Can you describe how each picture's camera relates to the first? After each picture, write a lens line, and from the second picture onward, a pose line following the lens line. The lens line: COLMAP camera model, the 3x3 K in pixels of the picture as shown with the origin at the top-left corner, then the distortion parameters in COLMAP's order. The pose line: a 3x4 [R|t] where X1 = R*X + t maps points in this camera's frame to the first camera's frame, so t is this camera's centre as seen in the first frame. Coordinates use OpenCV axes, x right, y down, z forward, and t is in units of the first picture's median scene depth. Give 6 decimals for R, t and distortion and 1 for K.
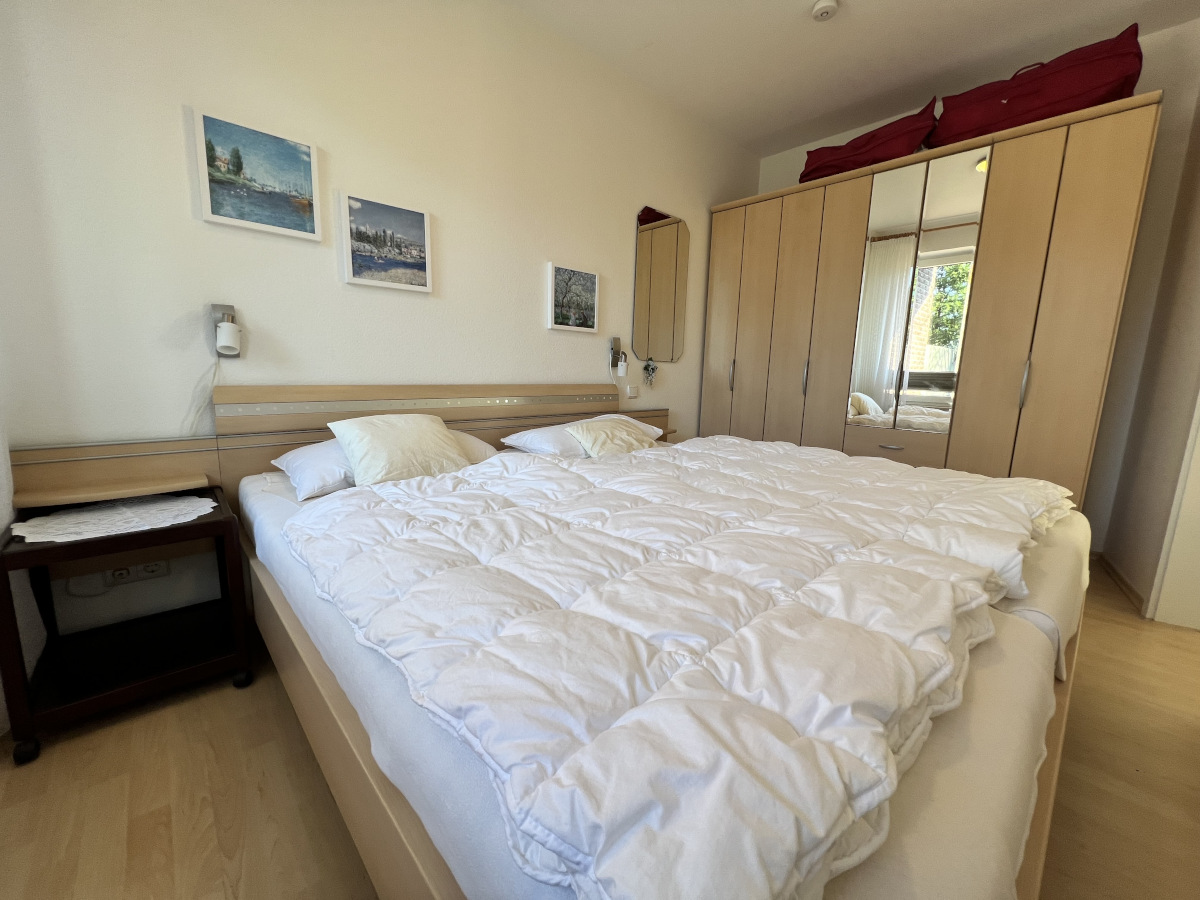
lens RADIAL K [[481.6, 0, 599.2], [0, 481.6, 447.7], [0, 0, 1]] dist [0.002649, 0.000104]
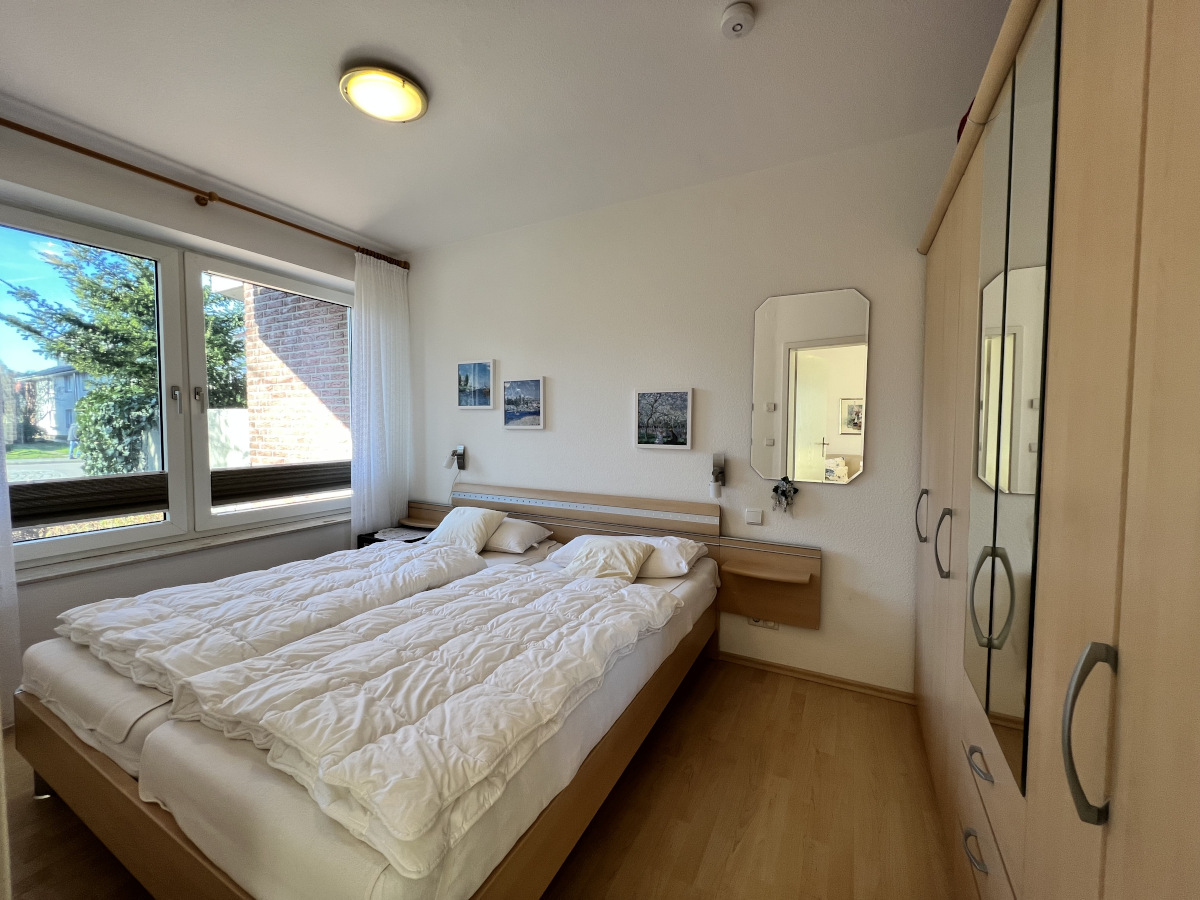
lens RADIAL K [[481.6, 0, 599.5], [0, 481.6, 449.3], [0, 0, 1]] dist [0.002649, 0.000104]
pose [[0.319533, 0.025369, -0.947235, 1.138820], [-0.152533, 0.987982, -0.024994, -0.252907], [0.935218, 0.152471, 0.319563, 0.710051]]
